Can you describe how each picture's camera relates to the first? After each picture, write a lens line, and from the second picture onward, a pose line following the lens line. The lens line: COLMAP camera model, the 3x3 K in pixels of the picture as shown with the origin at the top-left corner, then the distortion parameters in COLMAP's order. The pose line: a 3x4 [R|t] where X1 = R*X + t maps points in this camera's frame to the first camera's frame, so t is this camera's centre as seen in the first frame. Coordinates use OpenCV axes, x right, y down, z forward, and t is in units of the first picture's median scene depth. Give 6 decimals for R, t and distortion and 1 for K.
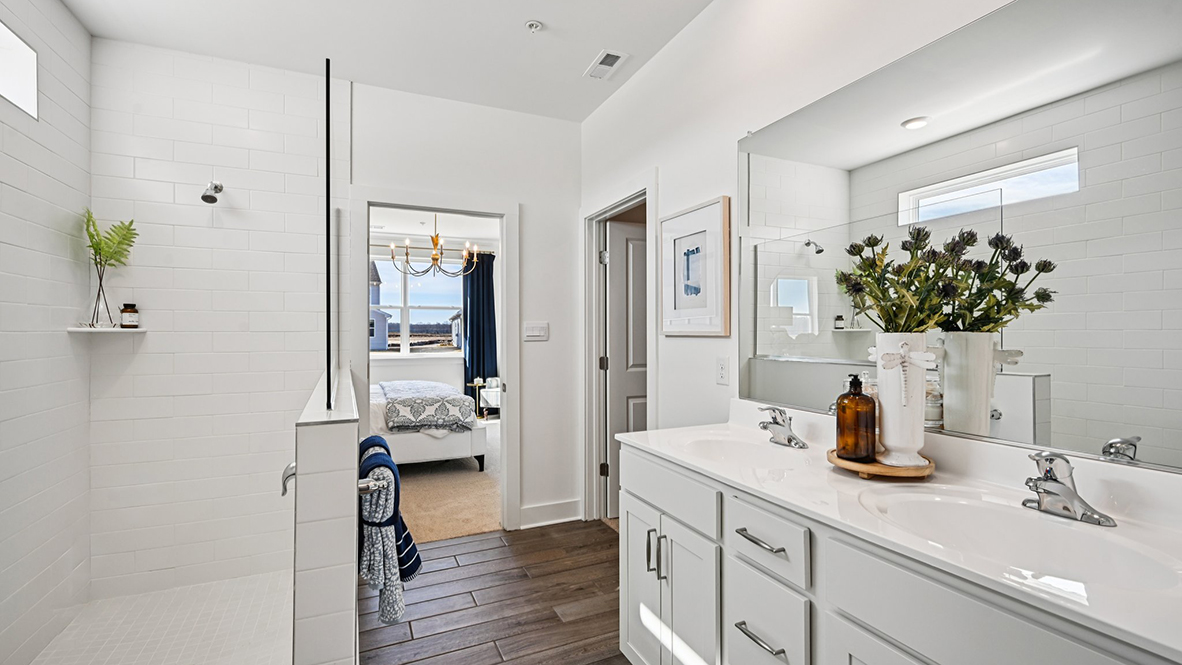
lens RADIAL K [[519.4, 0, 595.8], [0, 519.4, 327.4], [0, 0, 1]] dist [-0.000581, -0.000174]
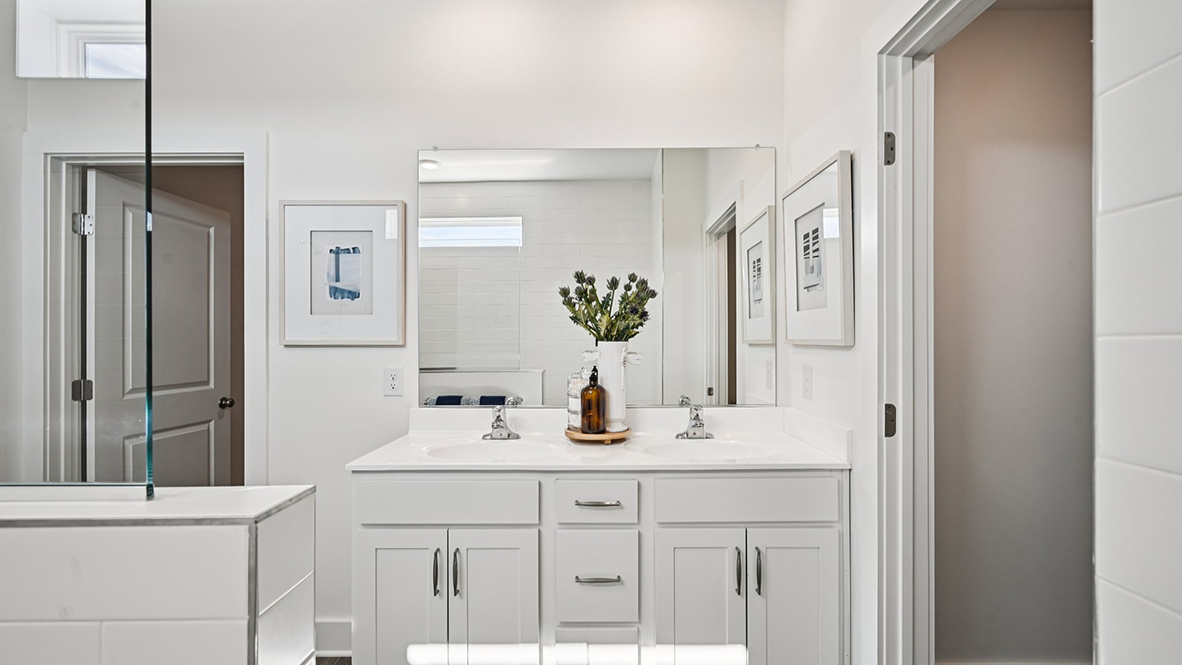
lens RADIAL K [[519.4, 0, 594.0], [0, 519.4, 335.2], [0, 0, 1]] dist [-0.000581, -0.000174]
pose [[0.424860, 0.010504, 0.905198, -0.432643], [-0.007600, 0.999939, -0.008036, 0.002565], [-0.905227, -0.003465, 0.424914, 0.237549]]
